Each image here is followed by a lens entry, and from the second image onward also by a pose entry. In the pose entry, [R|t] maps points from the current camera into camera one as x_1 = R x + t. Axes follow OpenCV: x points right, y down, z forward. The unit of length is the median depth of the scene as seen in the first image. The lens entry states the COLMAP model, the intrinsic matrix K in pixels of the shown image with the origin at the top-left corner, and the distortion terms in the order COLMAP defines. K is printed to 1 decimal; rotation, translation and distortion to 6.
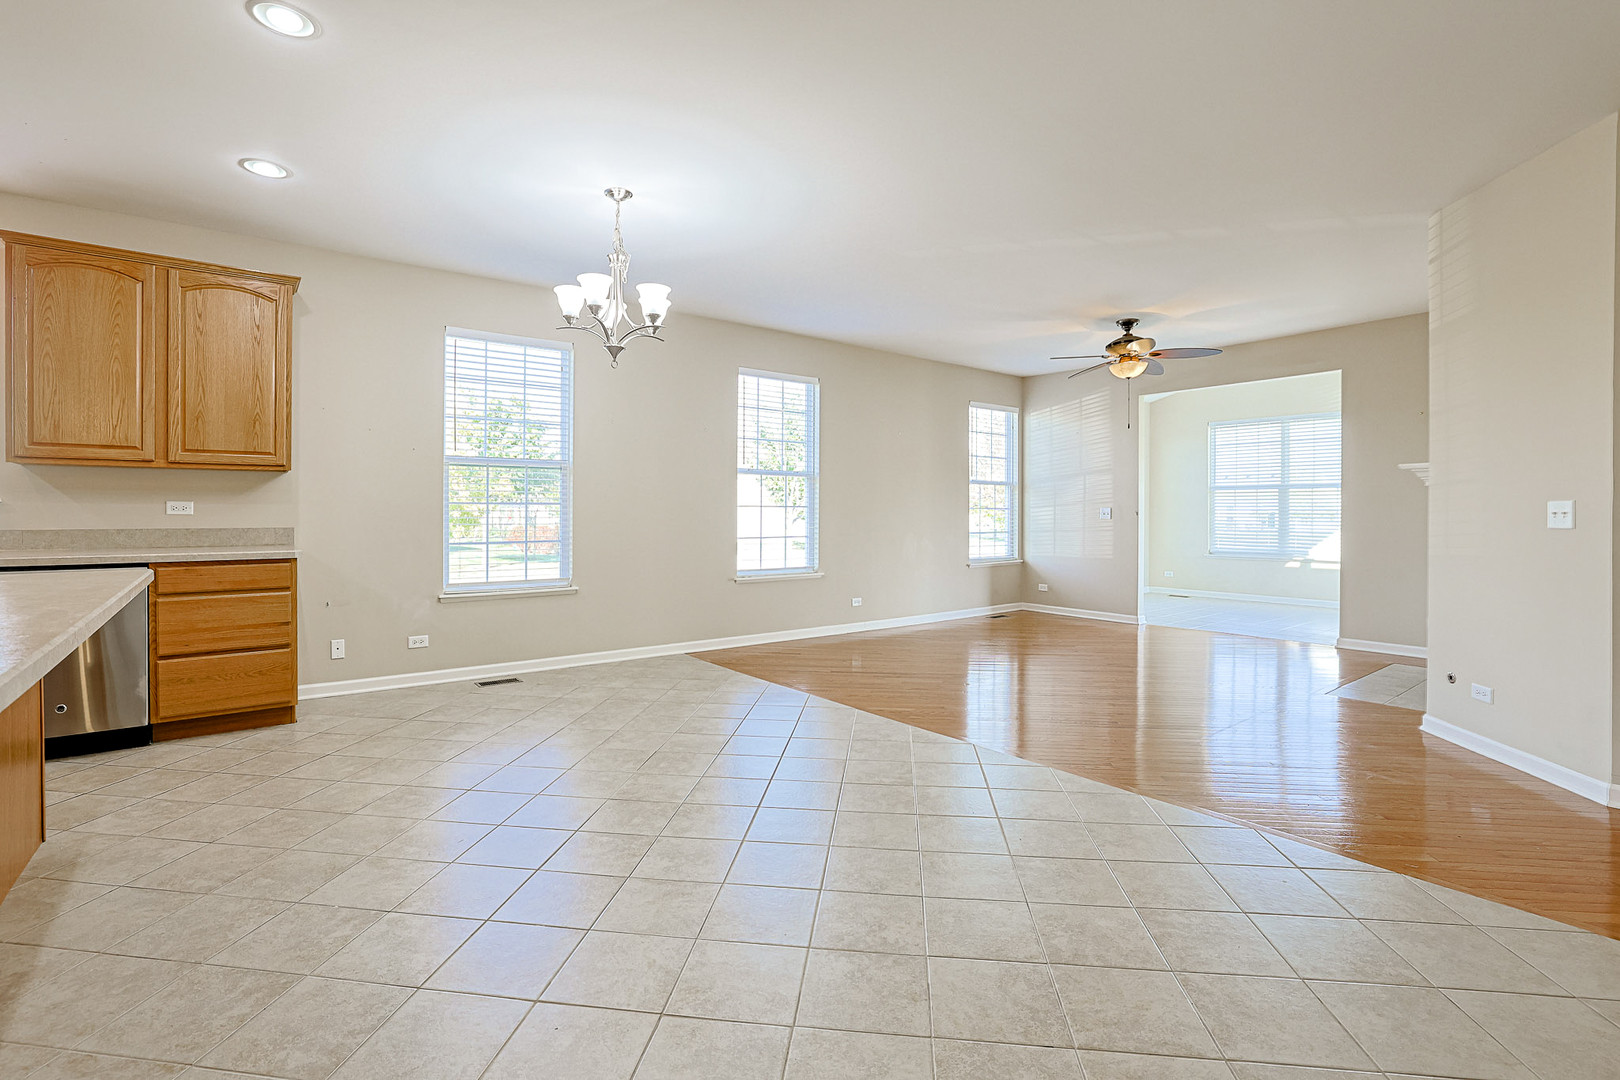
lens RADIAL K [[737.9, 0, 805.8], [0, 737.9, 513.5], [0, 0, 1]] dist [-0.049324, 0.013270]
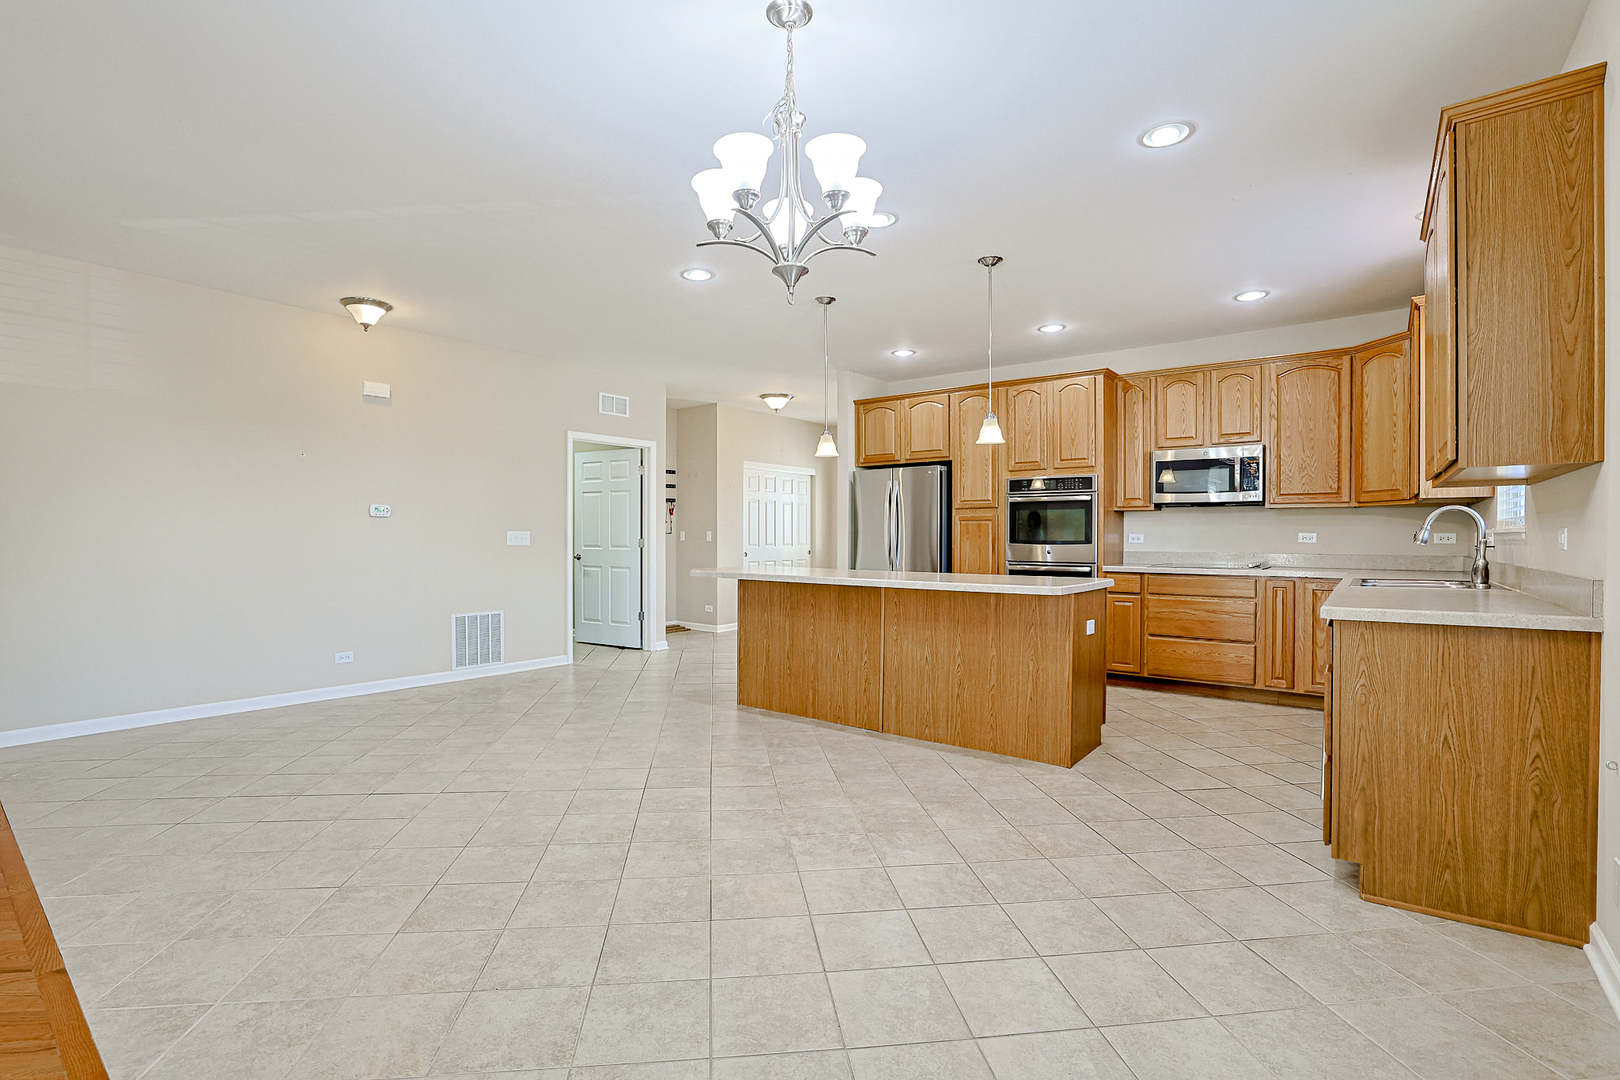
lens RADIAL K [[701.7, 0, 773.0], [0, 701.7, 538.0], [0, 0, 1]] dist [-0.047185, 0.013666]
pose [[-0.976537, -0.004216, -0.215310, -0.081979], [-0.005187, 0.999979, 0.003944, -0.004663], [0.215288, 0.004969, -0.976538, 1.032907]]
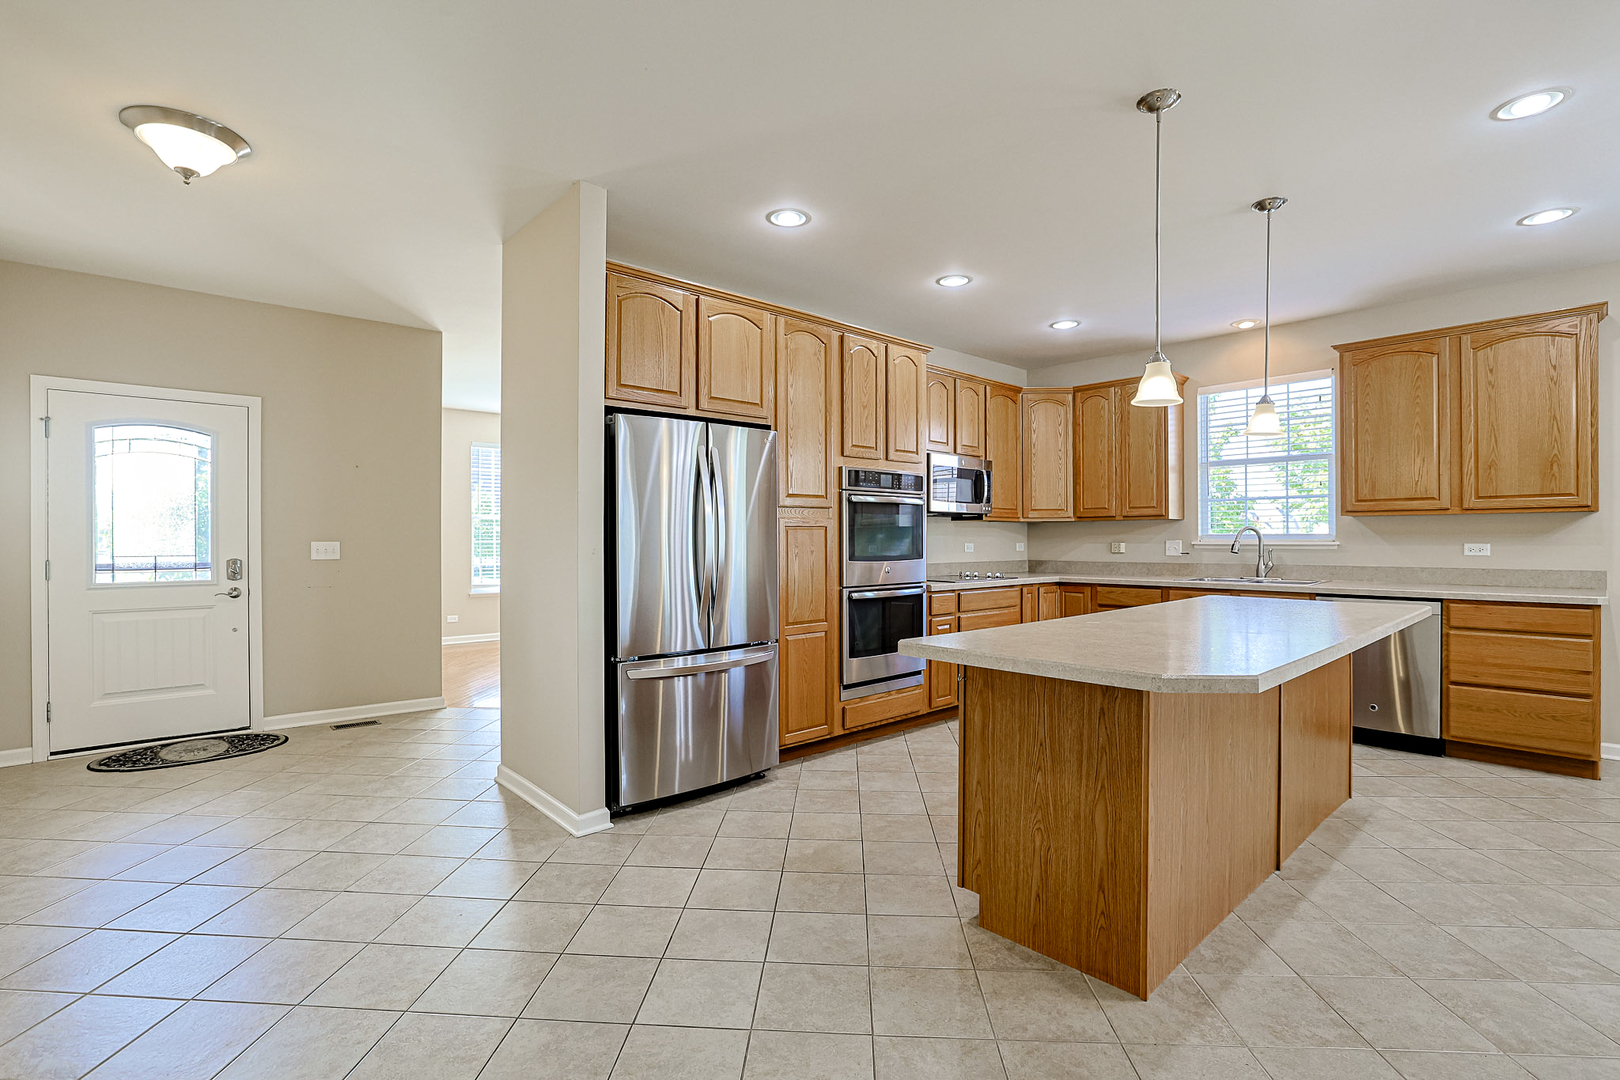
lens RADIAL K [[753.7, 0, 799.5], [0, 753.7, 541.2], [0, 0, 1]] dist [-0.047633, 0.018796]
pose [[0.062953, 0.002148, -0.998014, 0.127196], [0.001572, 0.999996, 0.002251, -0.018051], [0.998015, -0.001711, 0.062950, -0.071480]]
